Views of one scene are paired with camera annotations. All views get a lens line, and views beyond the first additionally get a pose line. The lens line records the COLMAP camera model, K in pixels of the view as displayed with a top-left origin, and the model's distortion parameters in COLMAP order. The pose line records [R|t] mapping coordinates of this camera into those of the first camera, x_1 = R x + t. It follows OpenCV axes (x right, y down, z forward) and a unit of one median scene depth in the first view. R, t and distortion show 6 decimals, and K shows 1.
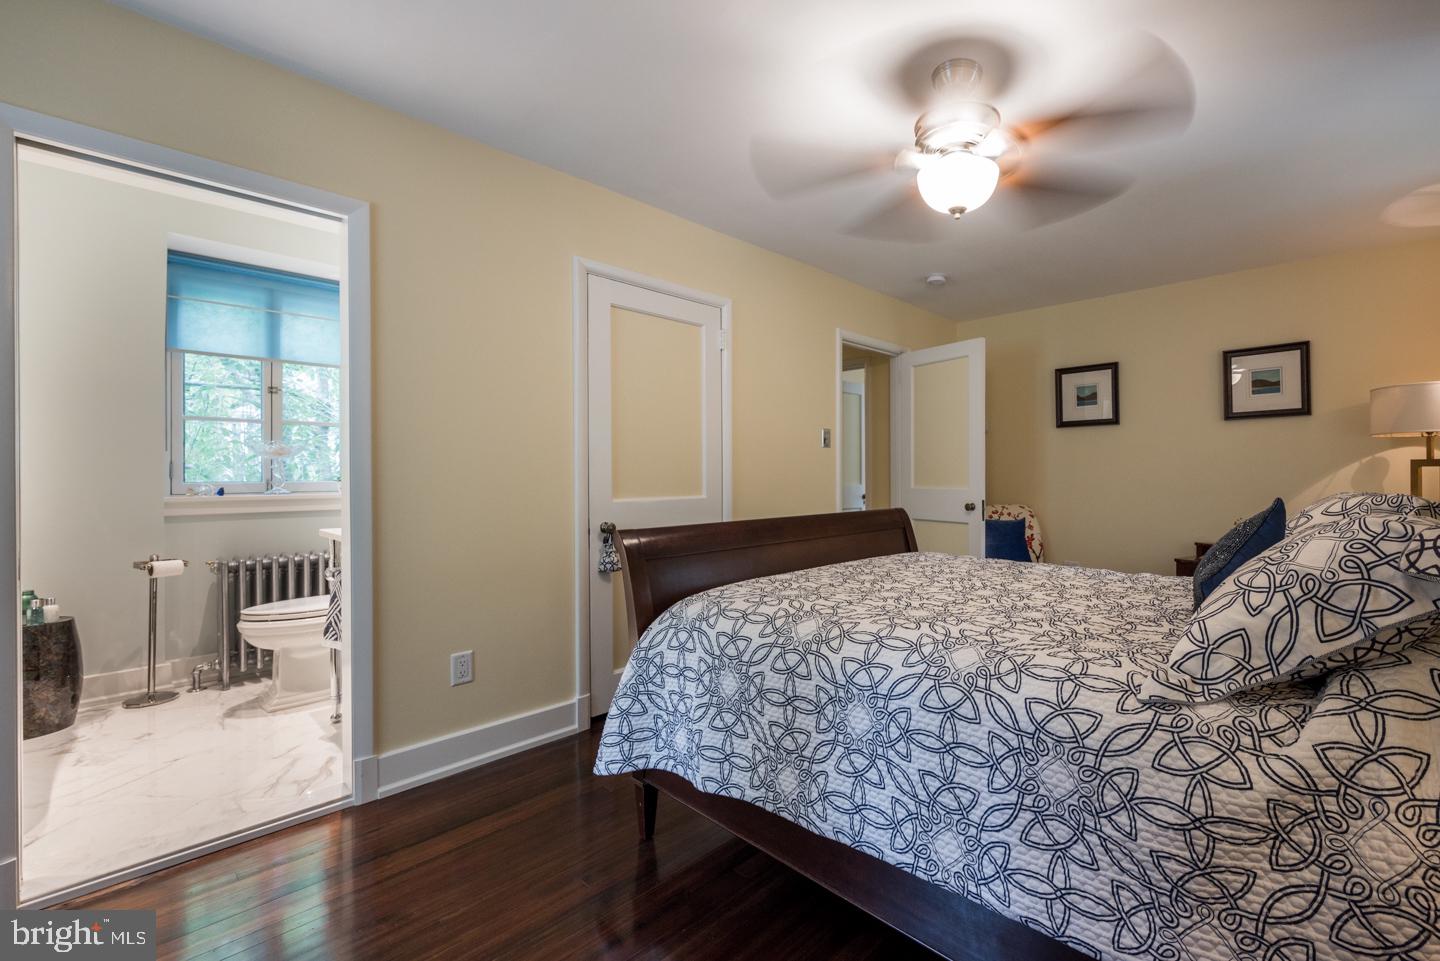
lens RADIAL K [[603.2, 0, 843.5], [0, 603.2, 479.3], [0, 0, 1]] dist [-0.007928, -0.000136]
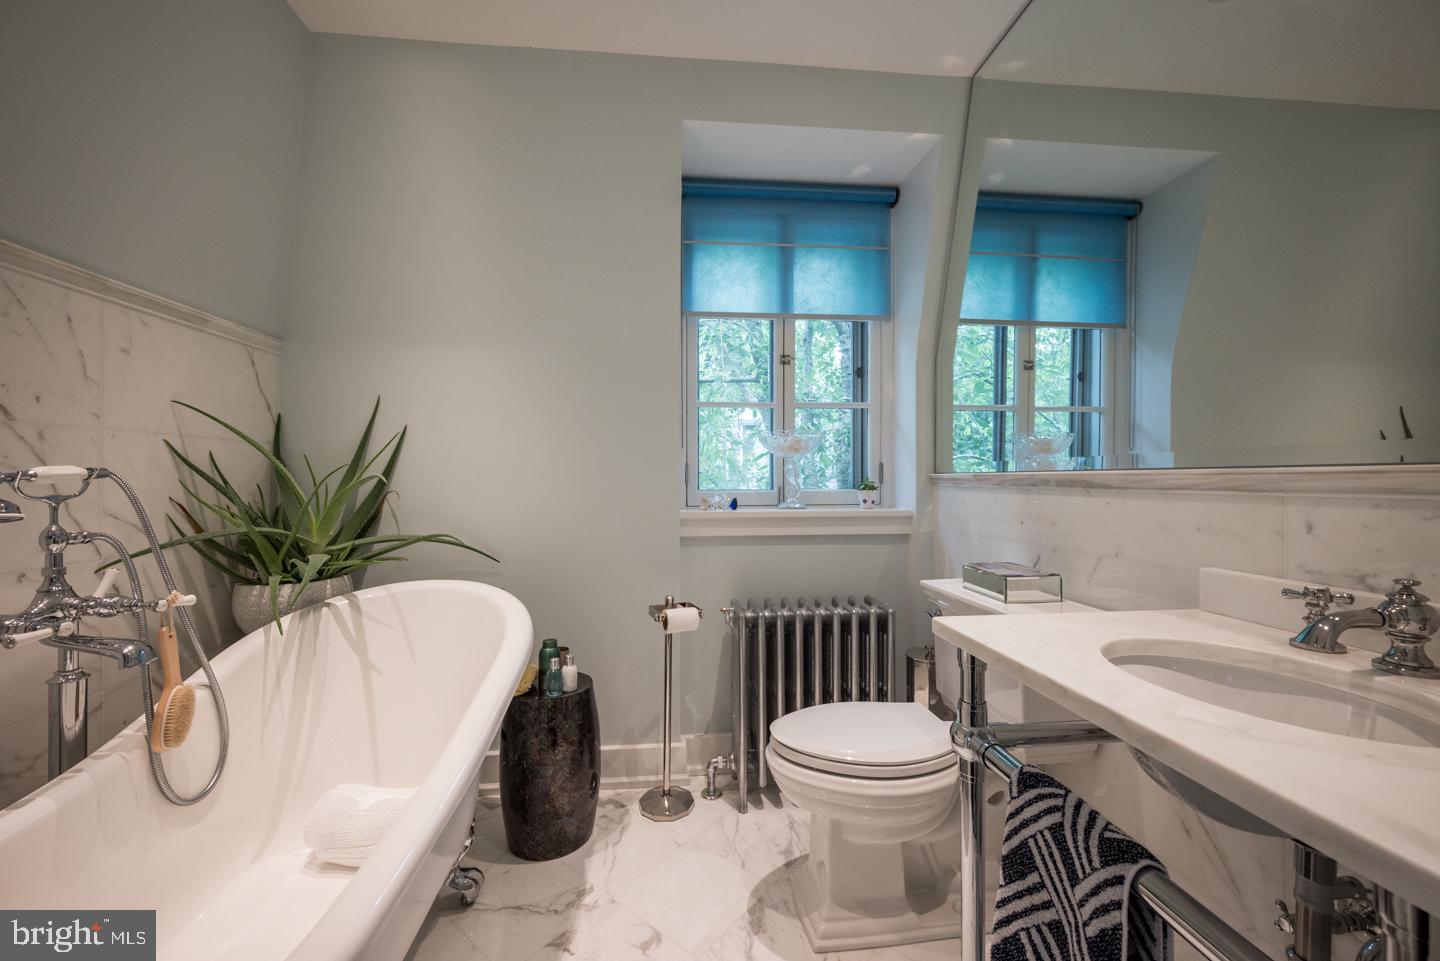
lens RADIAL K [[579.7, 0, 723.9], [0, 579.7, 489.9], [0, 0, 1]] dist [-0.000256, -0.000017]
pose [[0.707011, 0.003173, -0.707196, -0.592871], [-0.000081, 0.999990, 0.004406, 0.000852], [0.707203, -0.003058, 0.707004, 0.531027]]
